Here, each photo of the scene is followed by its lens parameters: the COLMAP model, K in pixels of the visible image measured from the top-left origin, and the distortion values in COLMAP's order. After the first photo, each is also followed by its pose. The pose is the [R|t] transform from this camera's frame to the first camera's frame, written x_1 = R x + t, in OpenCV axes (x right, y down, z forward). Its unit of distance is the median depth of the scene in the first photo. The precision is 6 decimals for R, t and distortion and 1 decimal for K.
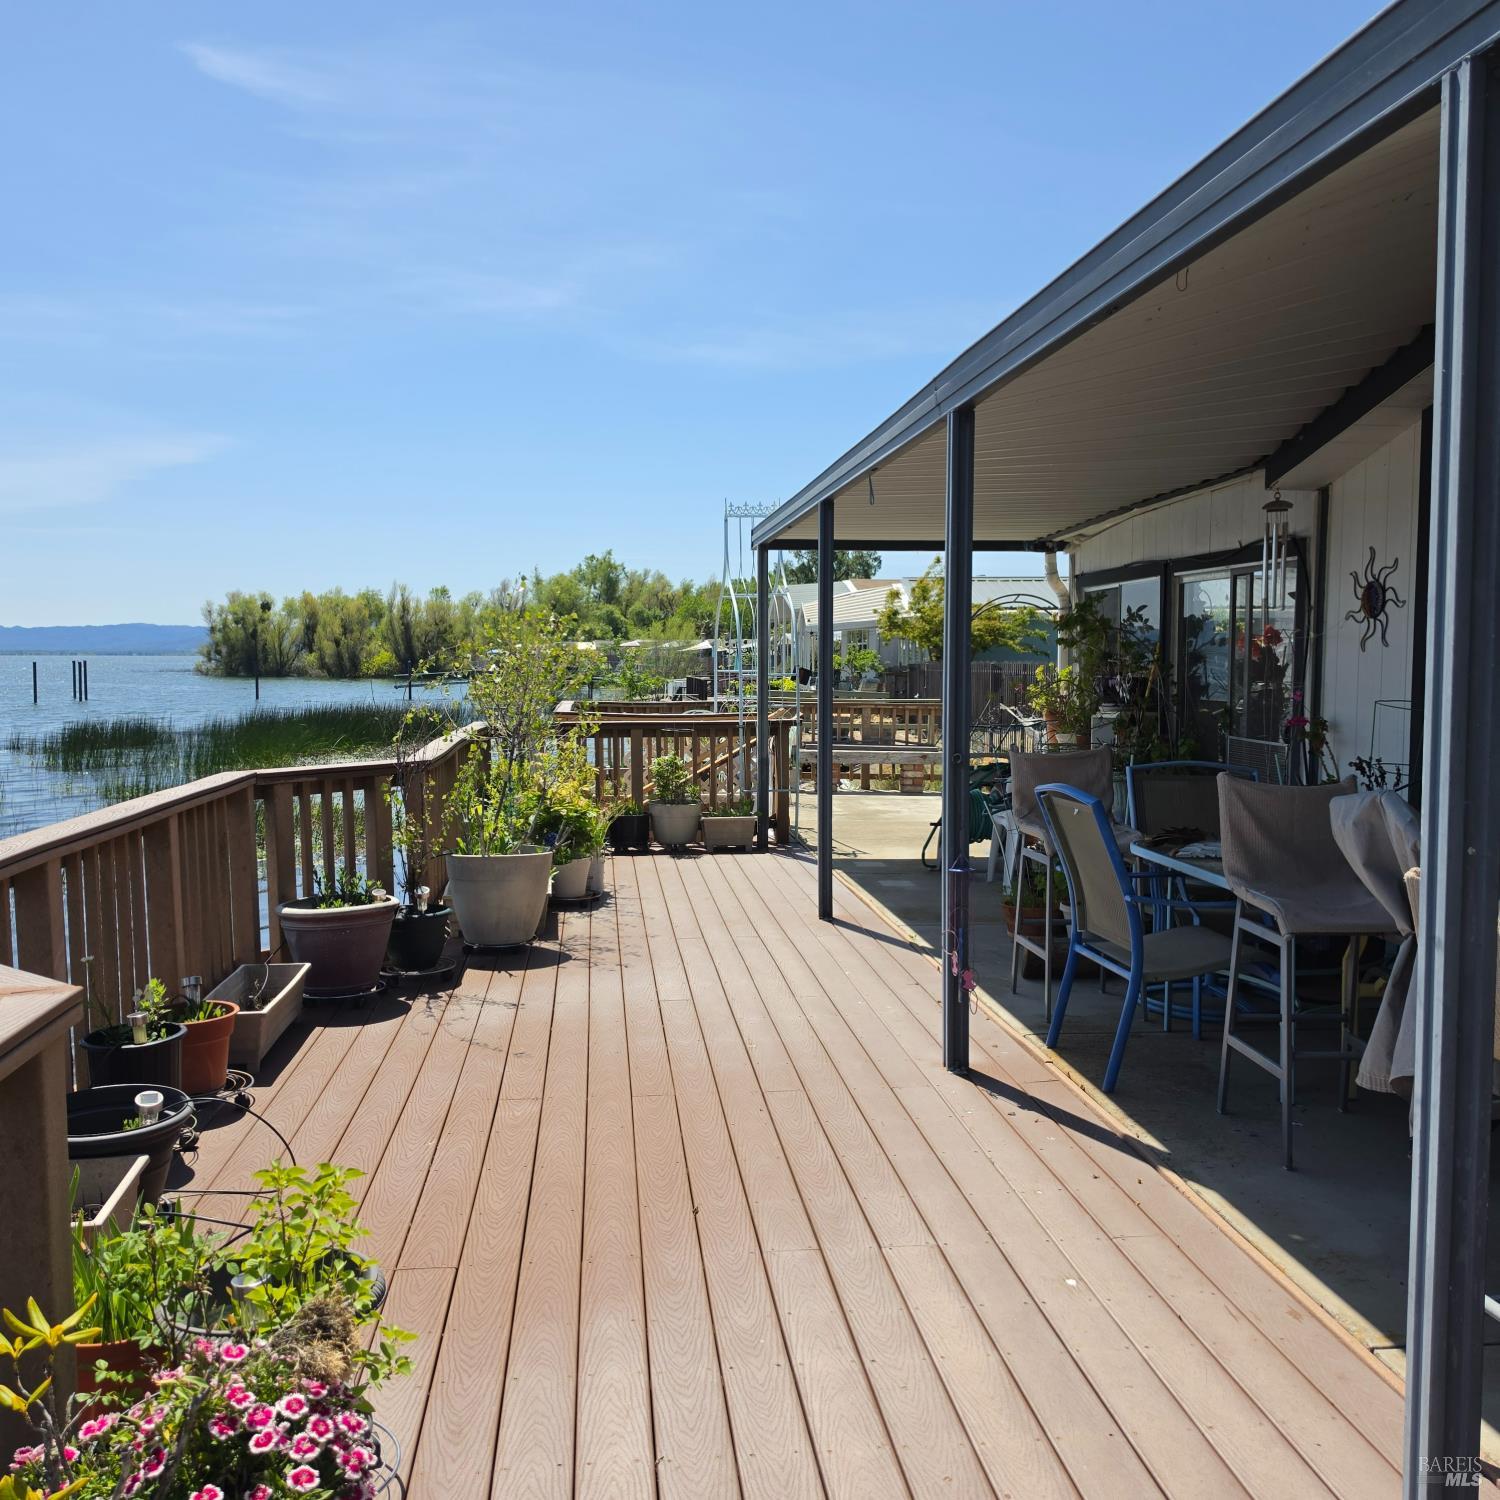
lens RADIAL K [[1396.1, 0, 747.3], [0, 1396.1, 739.6], [0, 0, 1]] dist [0.072867, 0.000000]
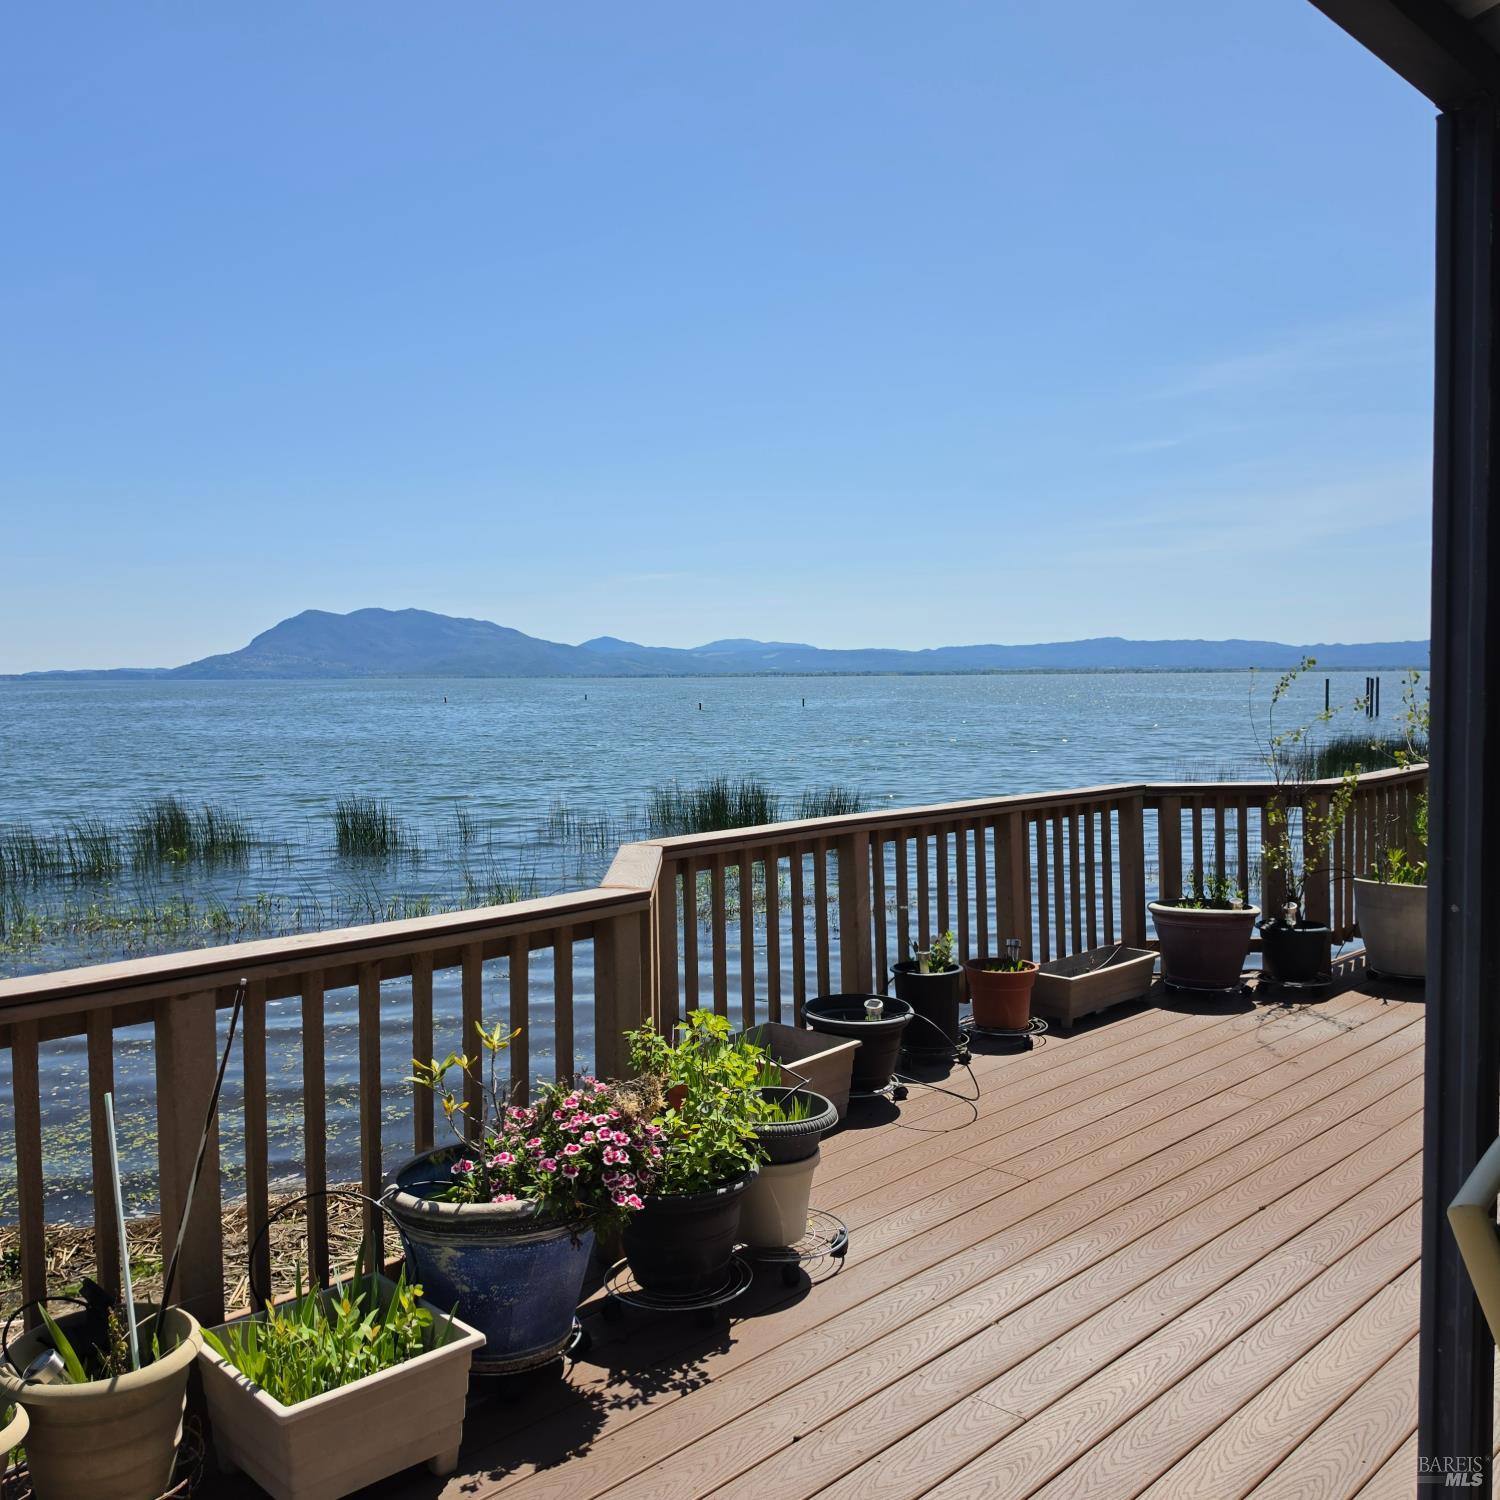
lens RADIAL K [[1396.1, 0, 748.0], [0, 1396.1, 739.9], [0, 0, 1]] dist [0.072867, 0.000000]
pose [[0.646523, 0.029275, -0.762333, 0.287401], [-0.037790, 0.999266, 0.006325, -0.008082], [0.761958, 0.024720, 0.647154, -0.004821]]
